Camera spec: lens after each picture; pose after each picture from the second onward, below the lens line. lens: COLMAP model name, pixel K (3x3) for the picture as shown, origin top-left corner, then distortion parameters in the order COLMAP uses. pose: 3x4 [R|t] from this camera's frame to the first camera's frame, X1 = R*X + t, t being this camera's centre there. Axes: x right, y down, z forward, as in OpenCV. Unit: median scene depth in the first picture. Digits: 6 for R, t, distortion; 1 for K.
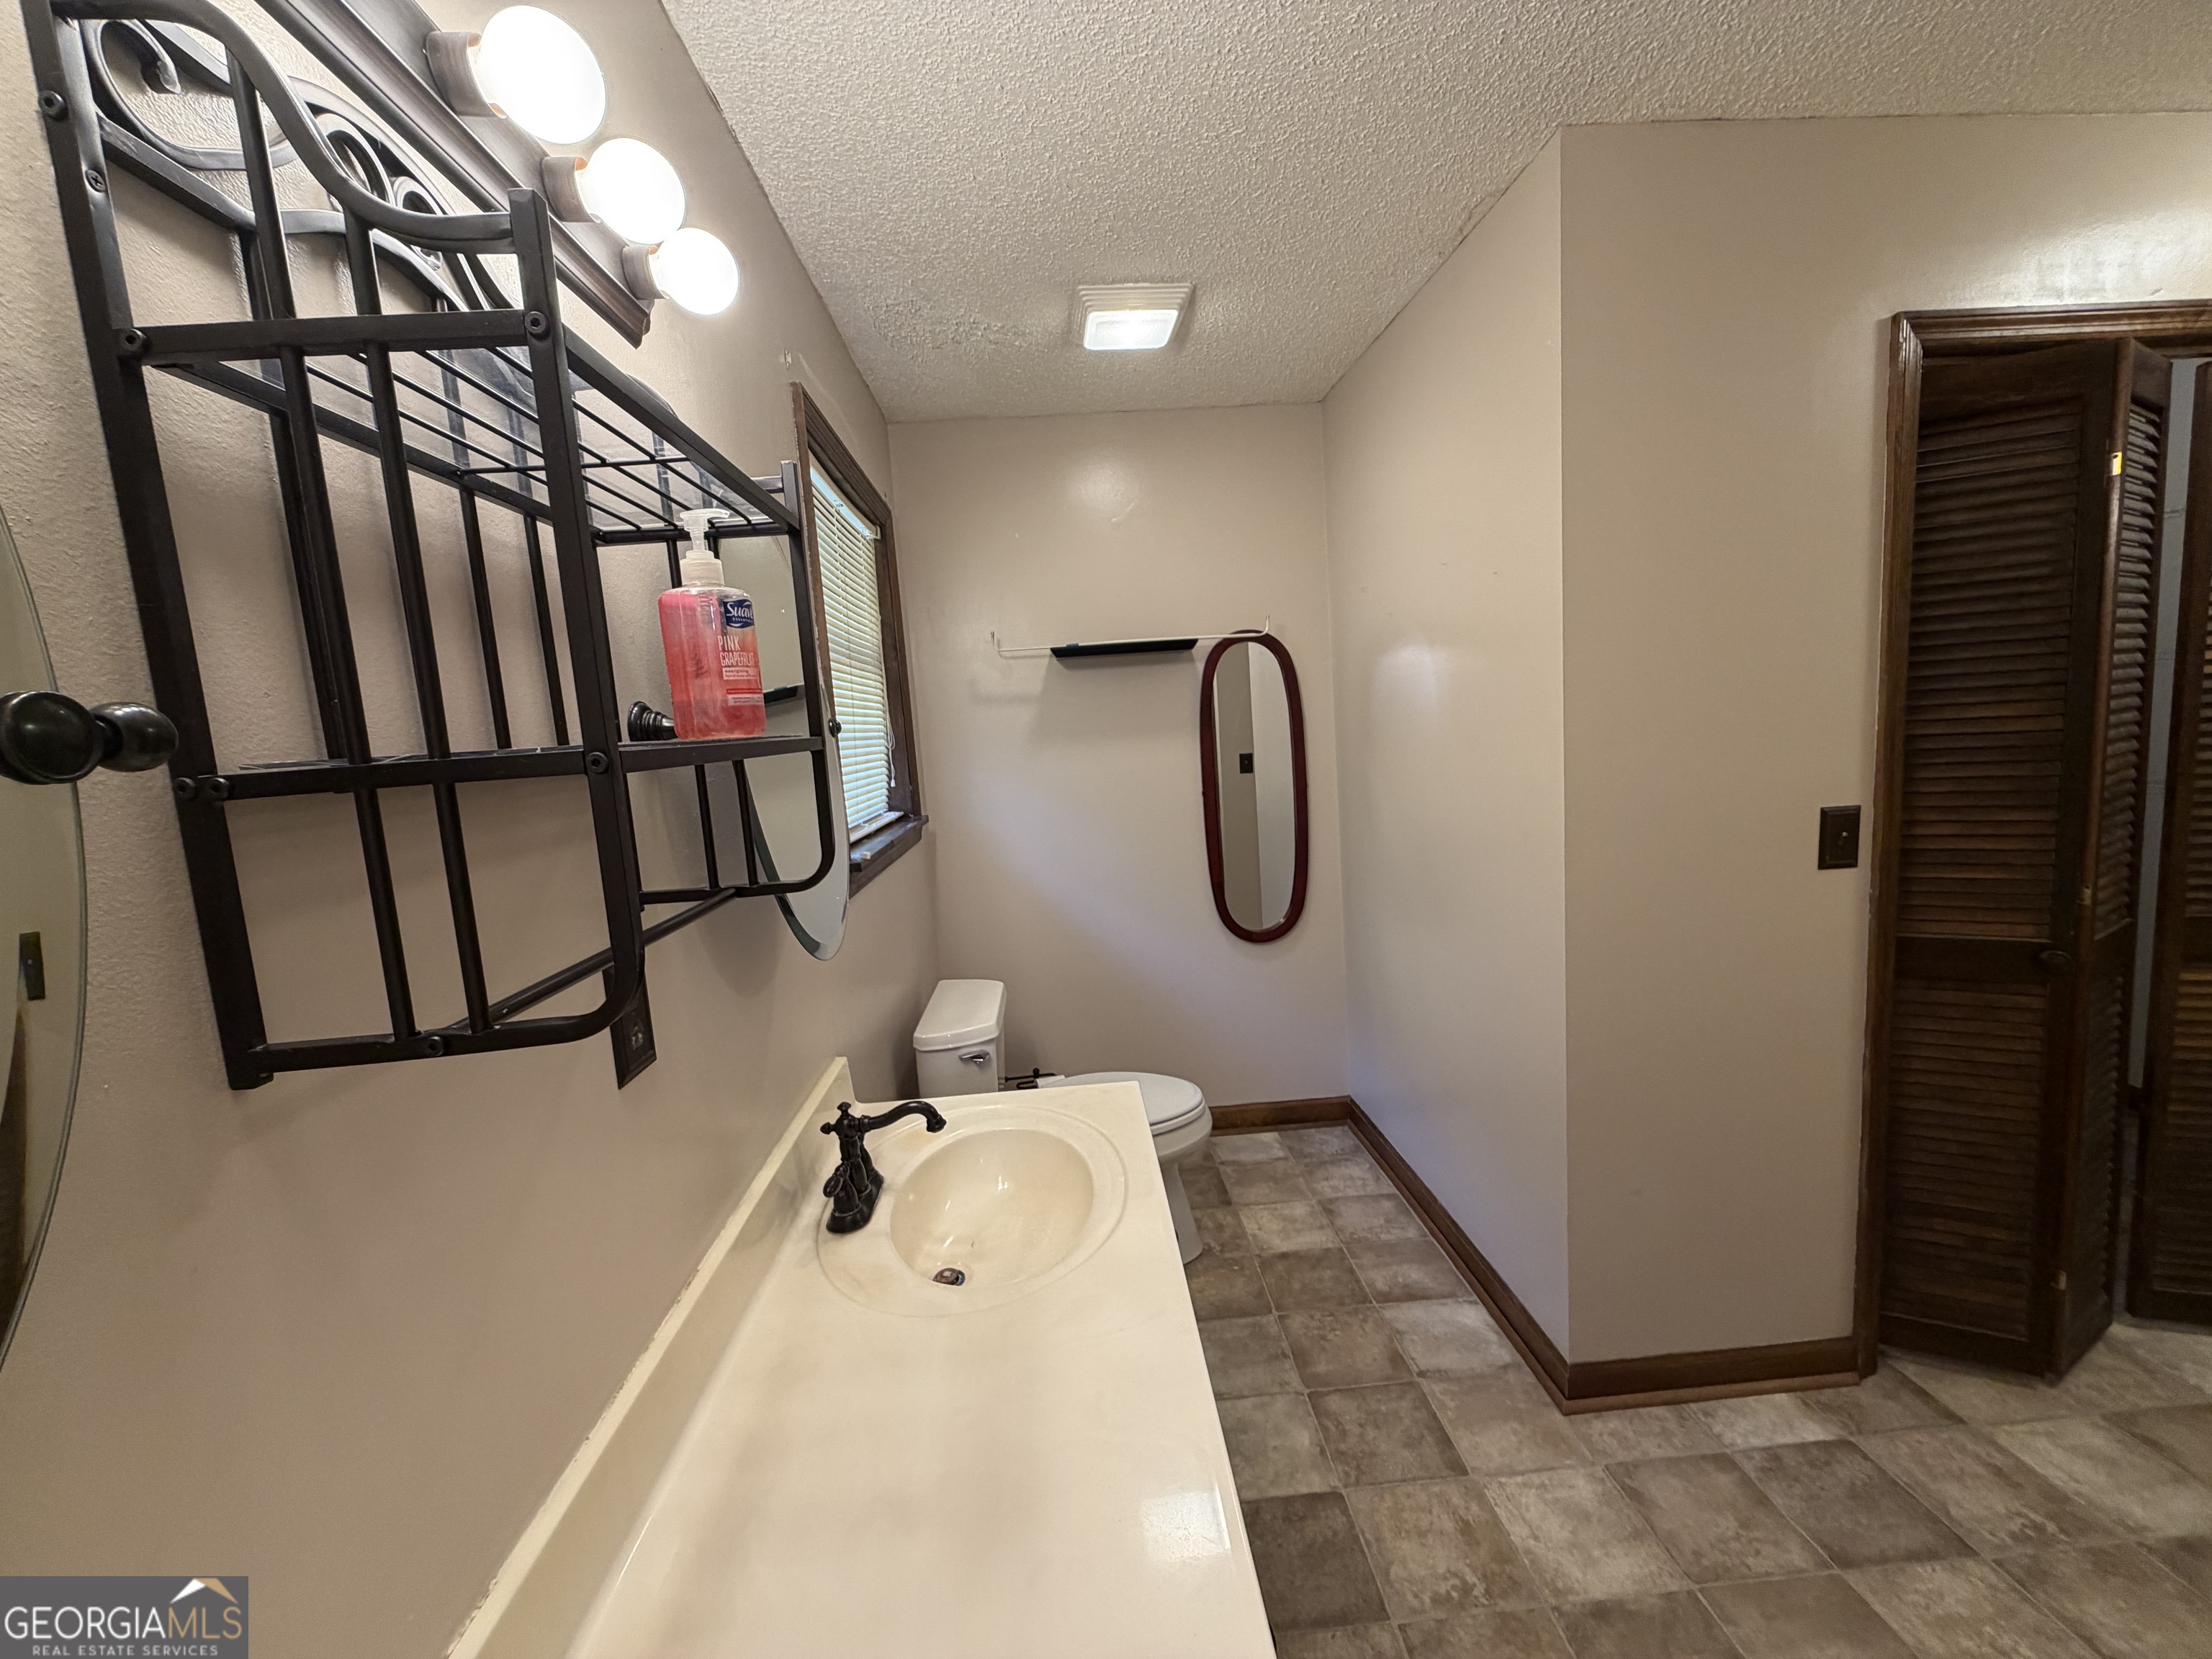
lens RADIAL K [[881.1, 0, 1103.0], [0, 881.1, 829.5], [0, 0, 1]] dist [0.000783, 0.000357]
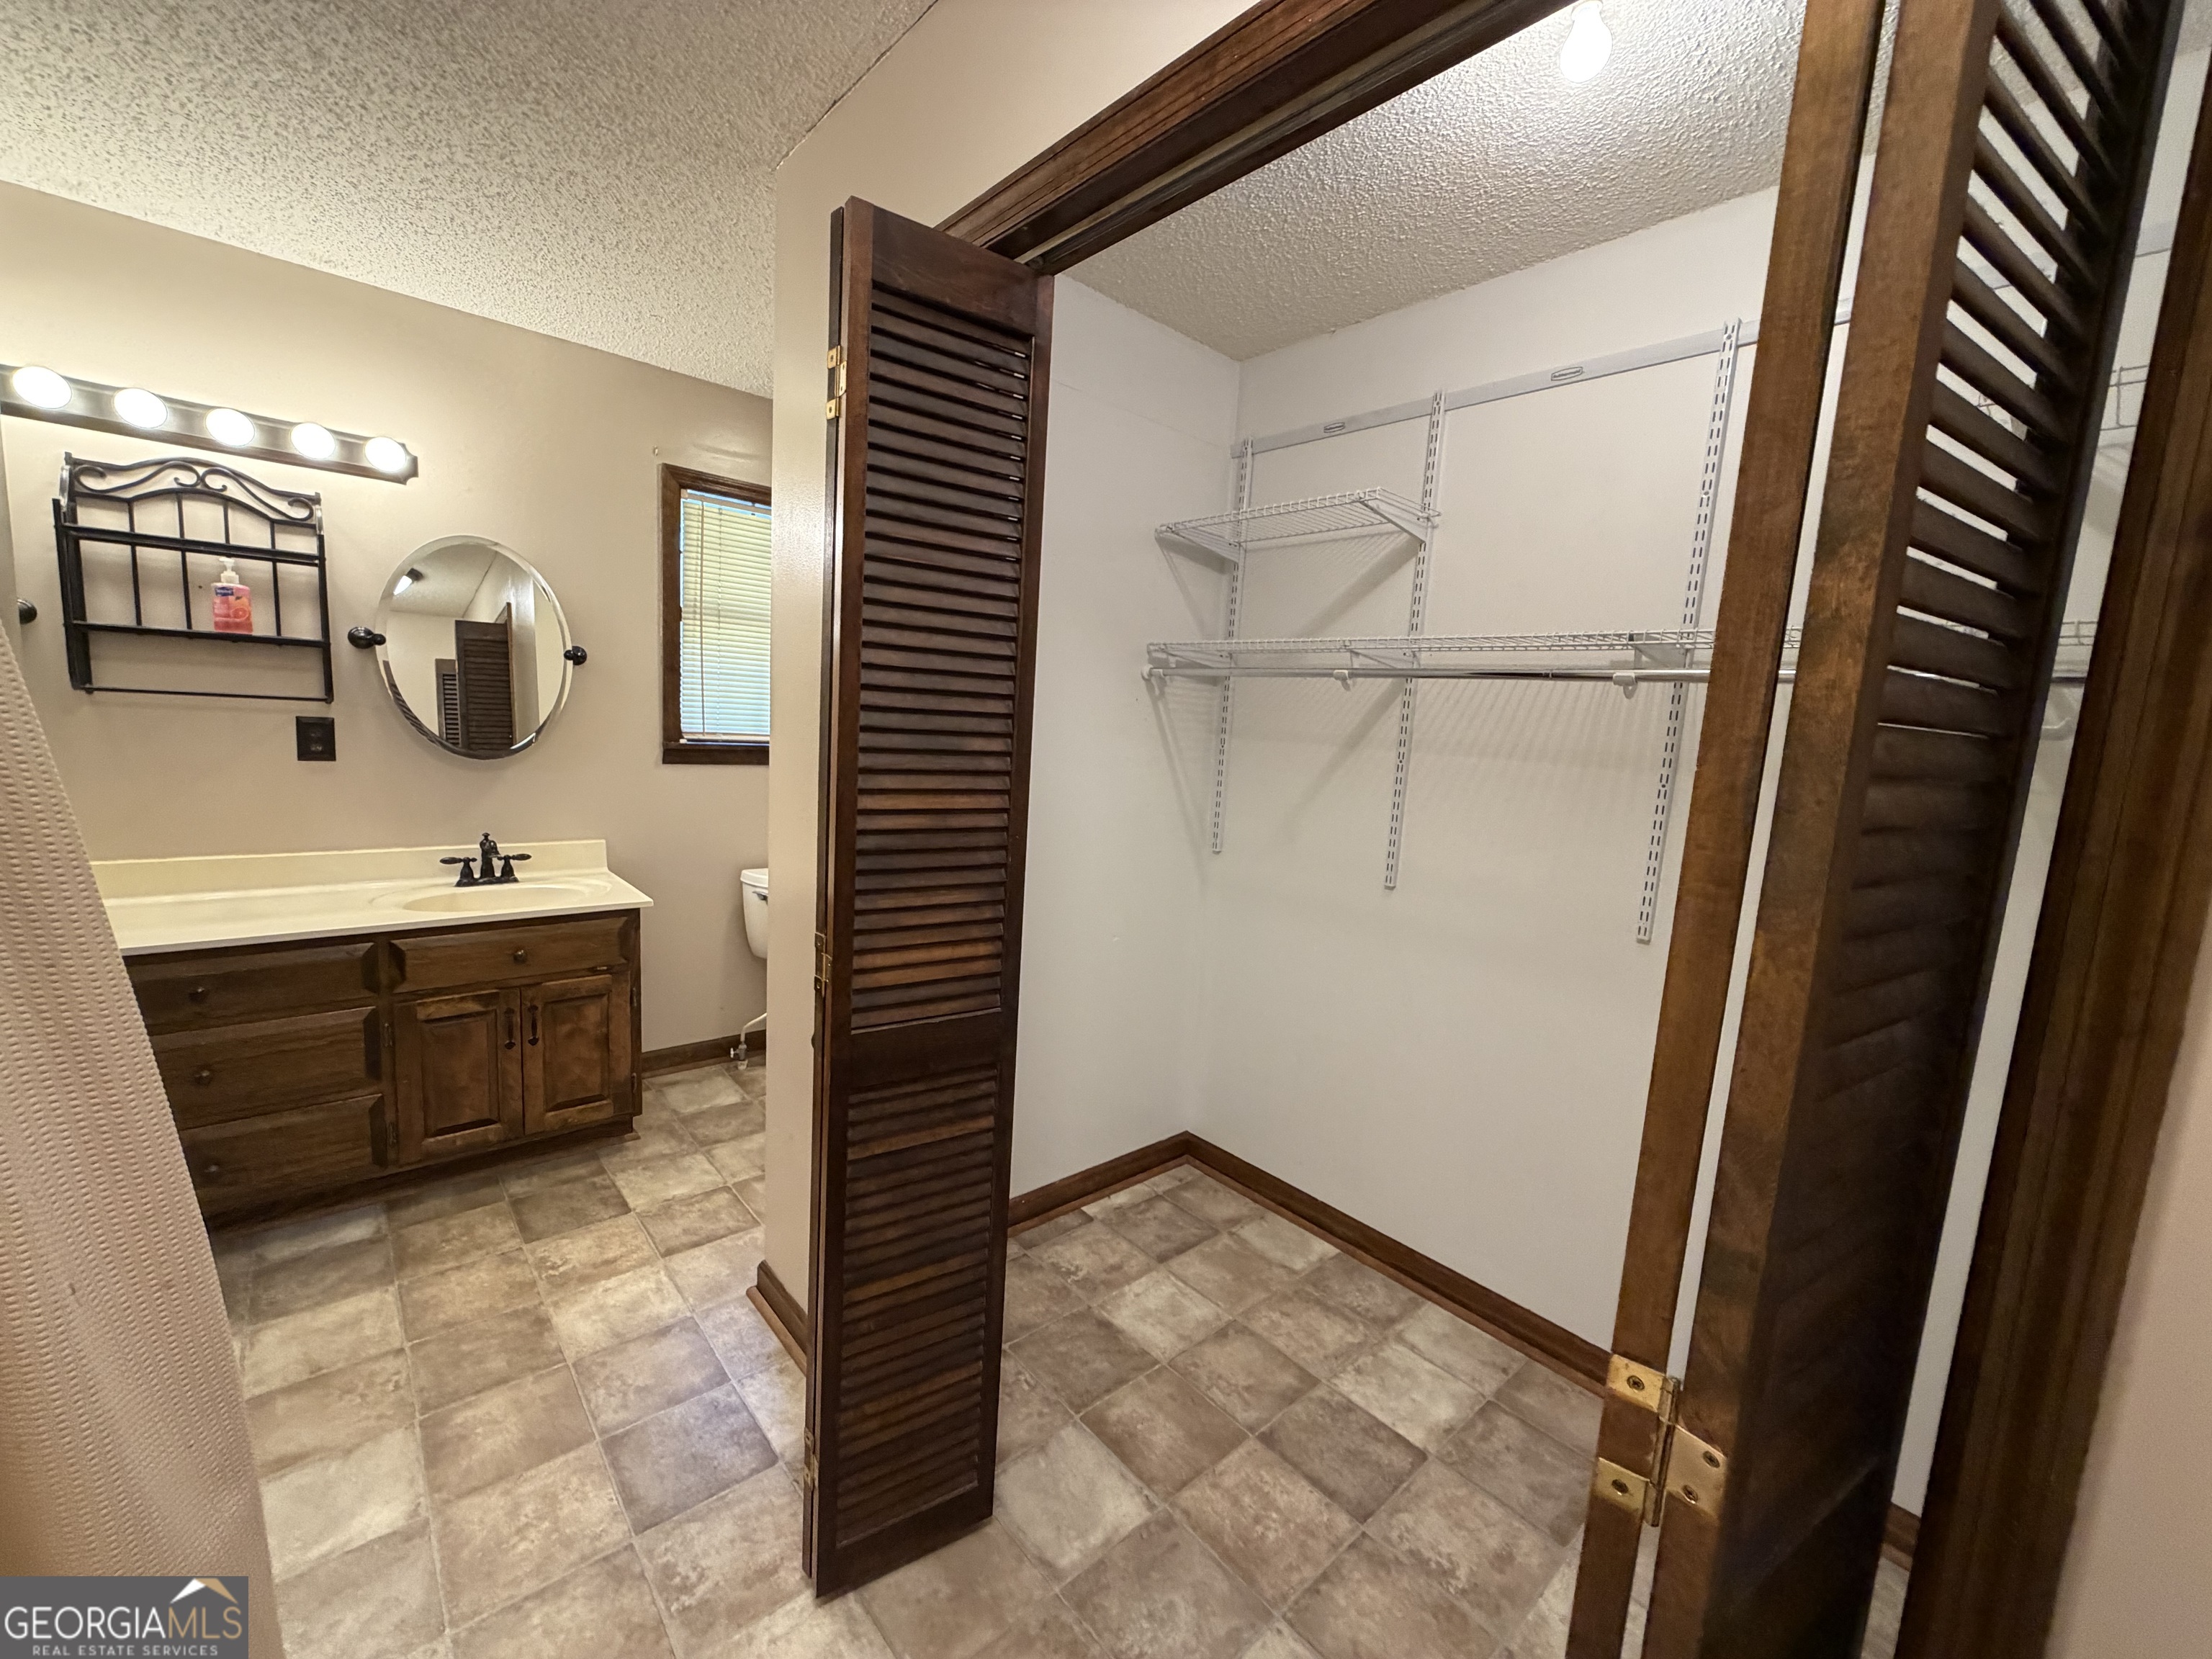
lens RADIAL K [[881.1, 0, 1103.0], [0, 881.1, 829.5], [0, 0, 1]] dist [0.000783, 0.000357]
pose [[0.614485, 0.197813, -0.763726, 1.806490], [-0.184606, 0.977232, 0.104582, -0.156744], [0.767026, 0.076724, 0.637012, 0.662141]]
